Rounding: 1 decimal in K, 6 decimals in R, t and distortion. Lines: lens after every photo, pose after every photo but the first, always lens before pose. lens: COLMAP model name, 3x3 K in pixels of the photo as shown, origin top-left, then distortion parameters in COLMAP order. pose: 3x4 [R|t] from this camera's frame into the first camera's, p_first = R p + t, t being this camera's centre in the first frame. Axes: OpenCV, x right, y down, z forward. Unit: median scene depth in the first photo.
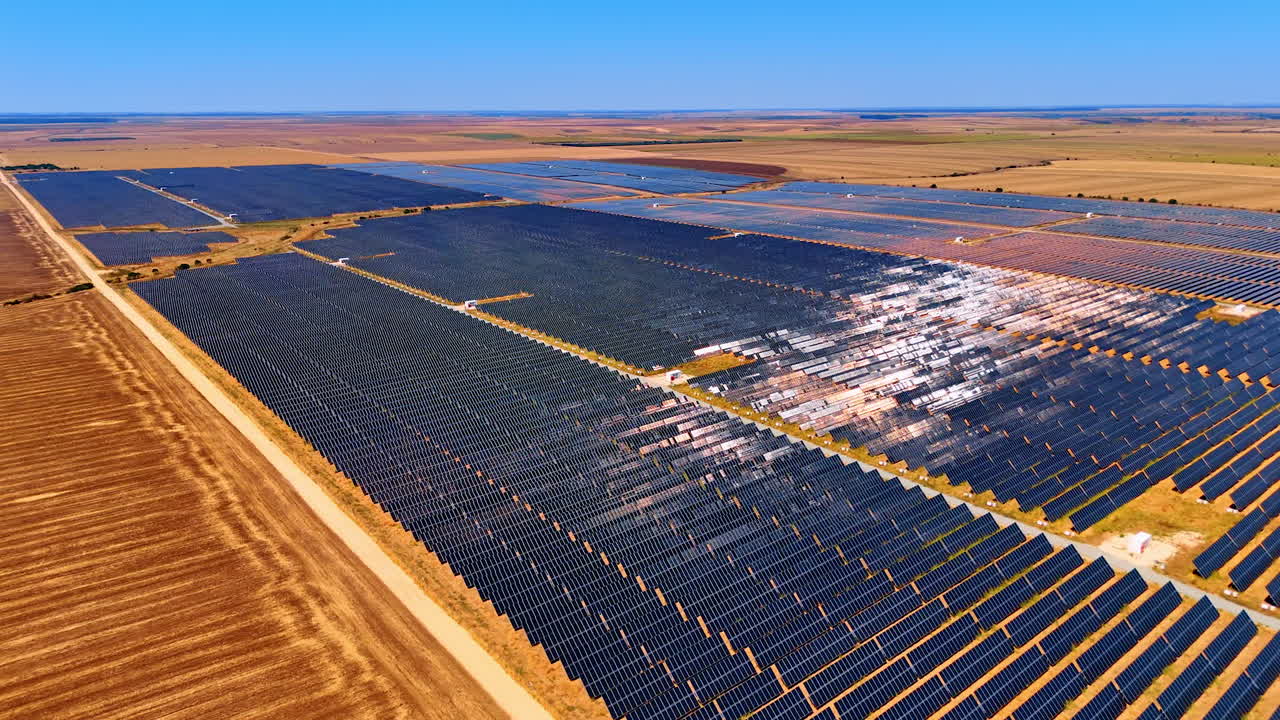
lens RADIAL K [[938.0, 0, 635.9], [0, 938.0, 362.0], [0, 0, 1]] dist [0.060156, -0.060582]
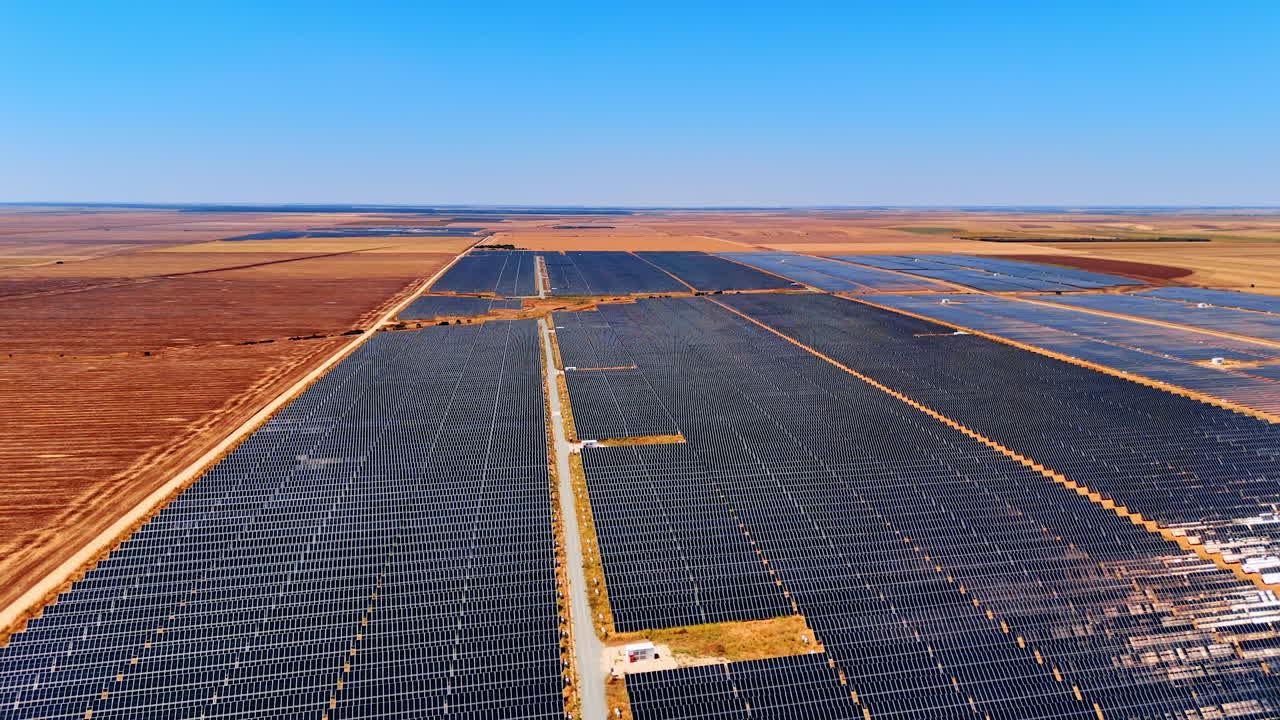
lens RADIAL K [[938.0, 0, 645.2], [0, 938.0, 363.8], [0, 0, 1]] dist [0.060156, -0.060582]
pose [[0.875685, 0.090854, -0.474258, 0.546374], [-0.135189, 0.988992, -0.060156, -0.019412], [0.463572, 0.116792, 0.878328, 0.096175]]
